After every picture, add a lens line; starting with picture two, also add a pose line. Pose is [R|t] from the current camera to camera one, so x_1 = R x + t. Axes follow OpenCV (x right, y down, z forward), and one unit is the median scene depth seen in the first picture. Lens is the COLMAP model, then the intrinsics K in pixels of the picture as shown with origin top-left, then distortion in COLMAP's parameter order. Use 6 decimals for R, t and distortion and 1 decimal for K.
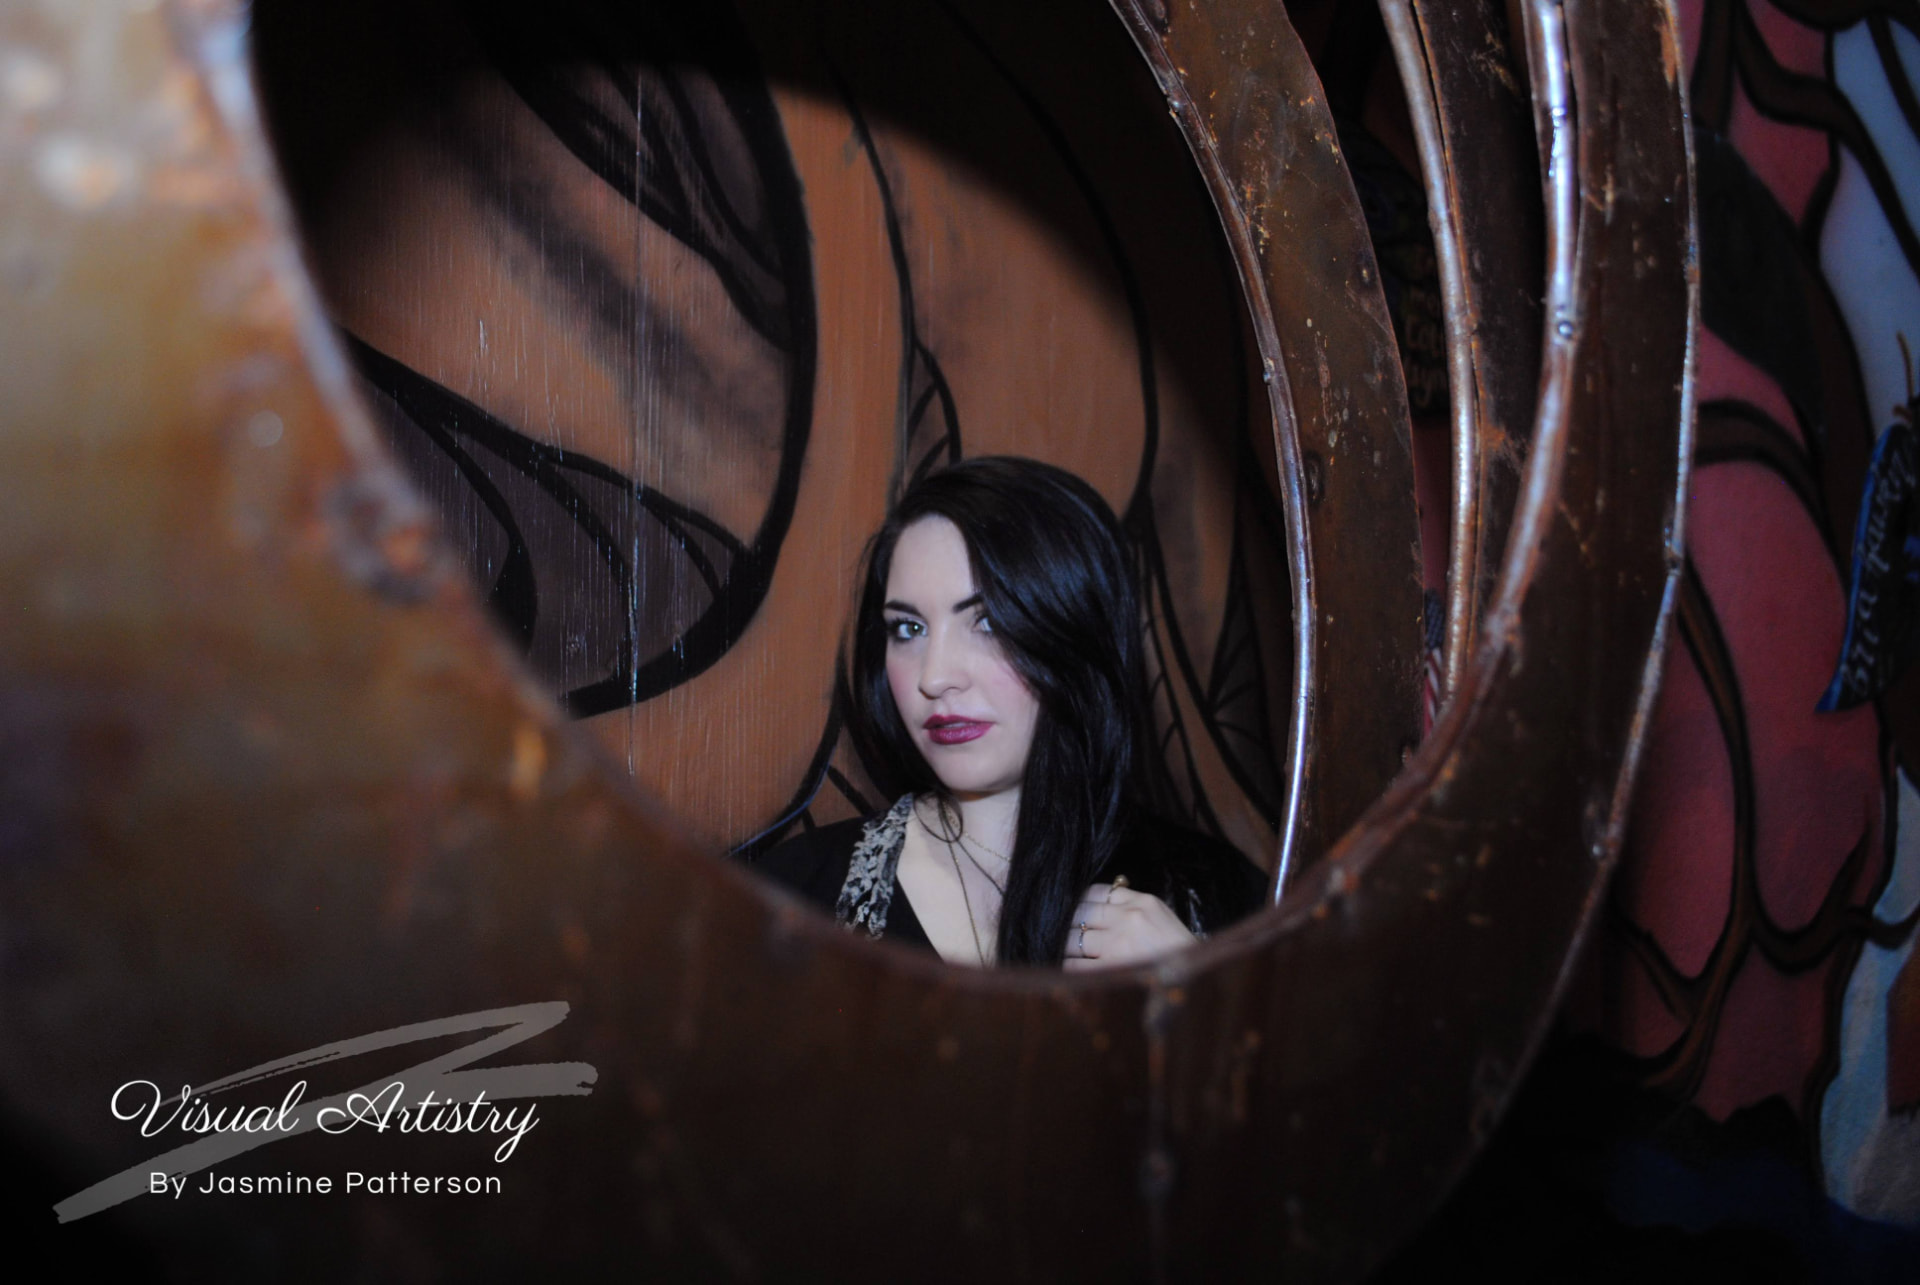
lens RADIAL K [[1675.5, 0, 967.6], [0, 1675.5, 569.0], [0, 0, 1]] dist [-0.066373, 0.011852]
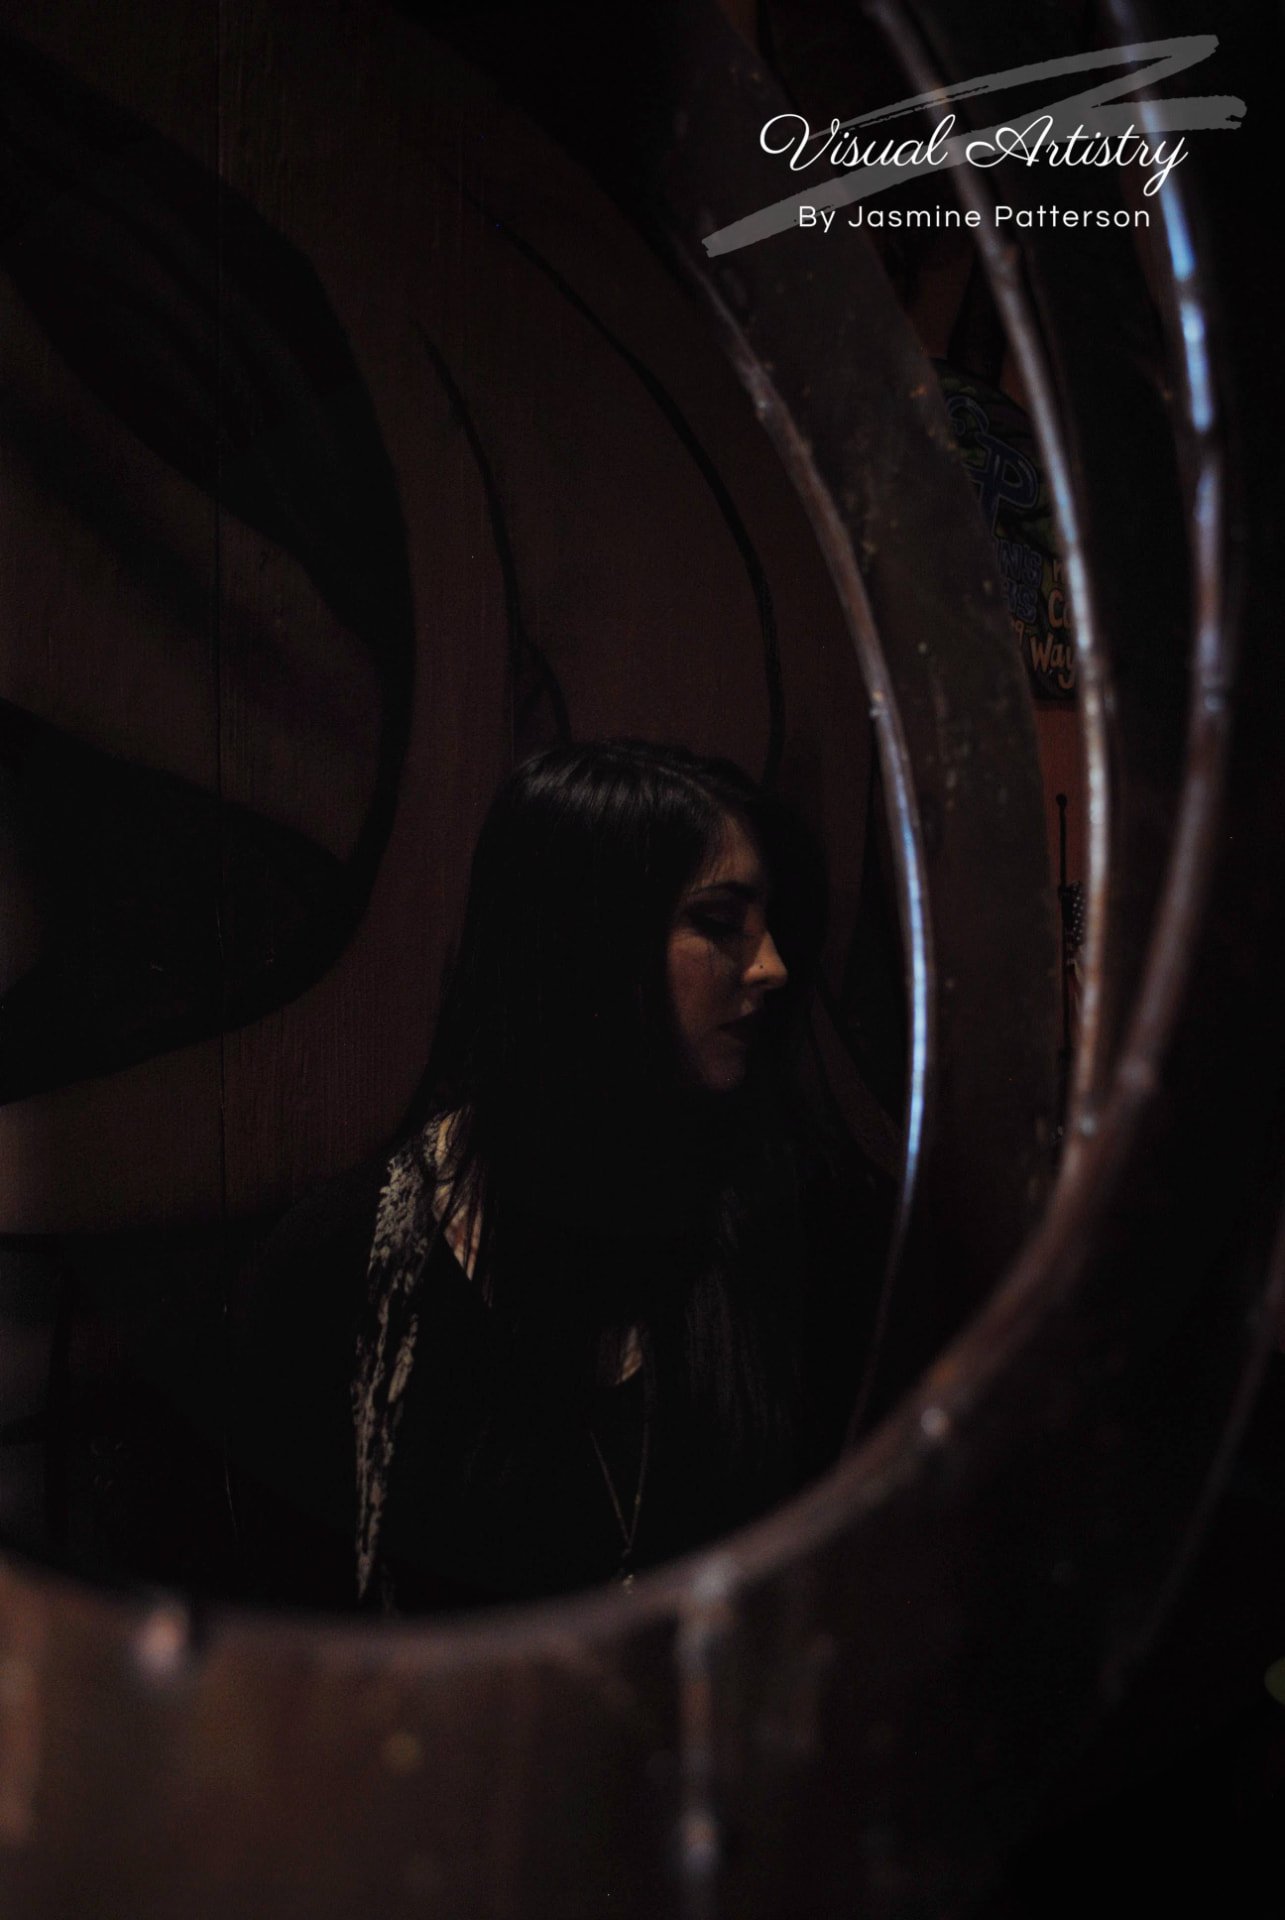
lens RADIAL K [[1675.5, 0, 610.5], [0, 1675.5, 897.6], [0, 0, 1]] dist [-0.066373, 0.011852]
pose [[0.999758, -0.021570, -0.004367, 0.040654], [0.021736, 0.998868, 0.042312, -0.056328], [0.003449, -0.042396, 0.999095, 0.112209]]
